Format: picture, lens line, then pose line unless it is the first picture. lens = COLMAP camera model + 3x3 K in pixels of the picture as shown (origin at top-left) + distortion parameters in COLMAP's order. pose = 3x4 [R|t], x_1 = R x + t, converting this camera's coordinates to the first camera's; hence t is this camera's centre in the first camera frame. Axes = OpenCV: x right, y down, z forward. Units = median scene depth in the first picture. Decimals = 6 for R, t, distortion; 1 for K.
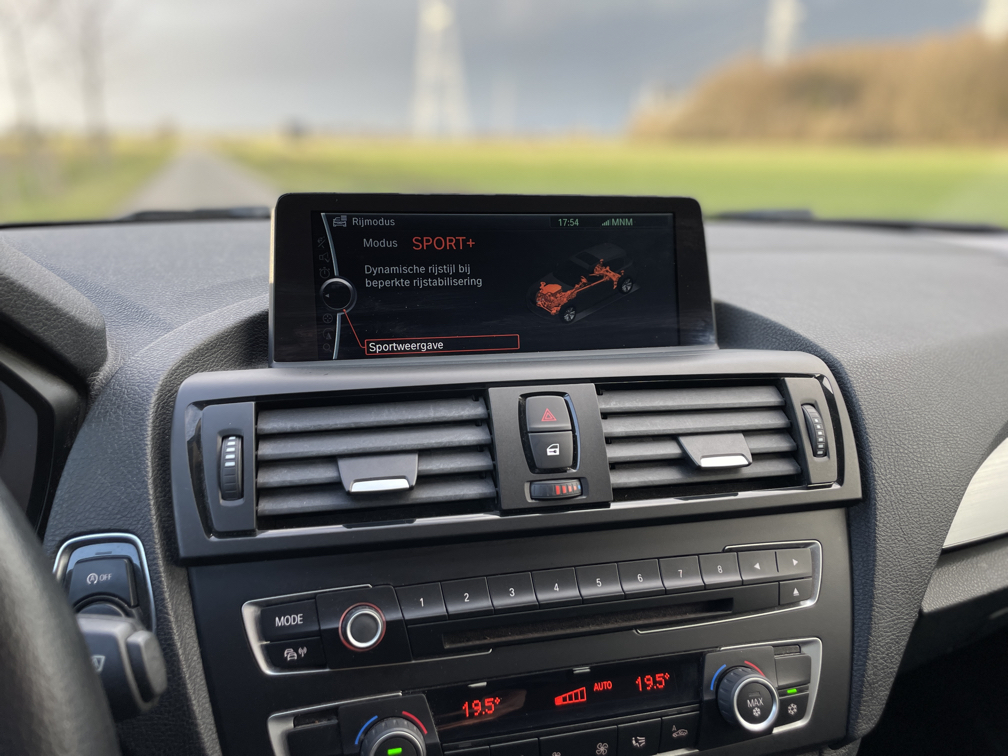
lens RADIAL K [[768.5, 0, 504.0], [0, 768.5, 378.0], [0, 0, 1]] dist [0.079879, -0.109297]
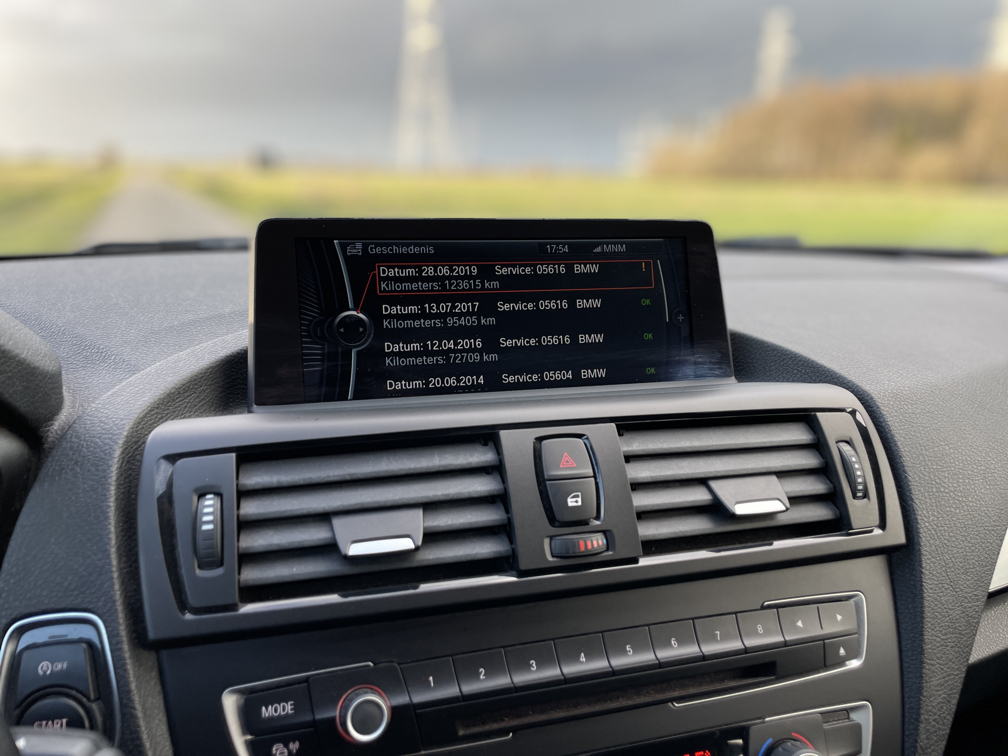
lens RADIAL K [[768.5, 0, 504.0], [0, 768.5, 378.0], [0, 0, 1]] dist [0.079879, -0.109297]
pose [[0.998975, -0.016514, 0.042151, -0.052149], [0.018295, 0.998942, -0.042200, -0.011031], [-0.041410, 0.042928, 0.998220, 0.105719]]
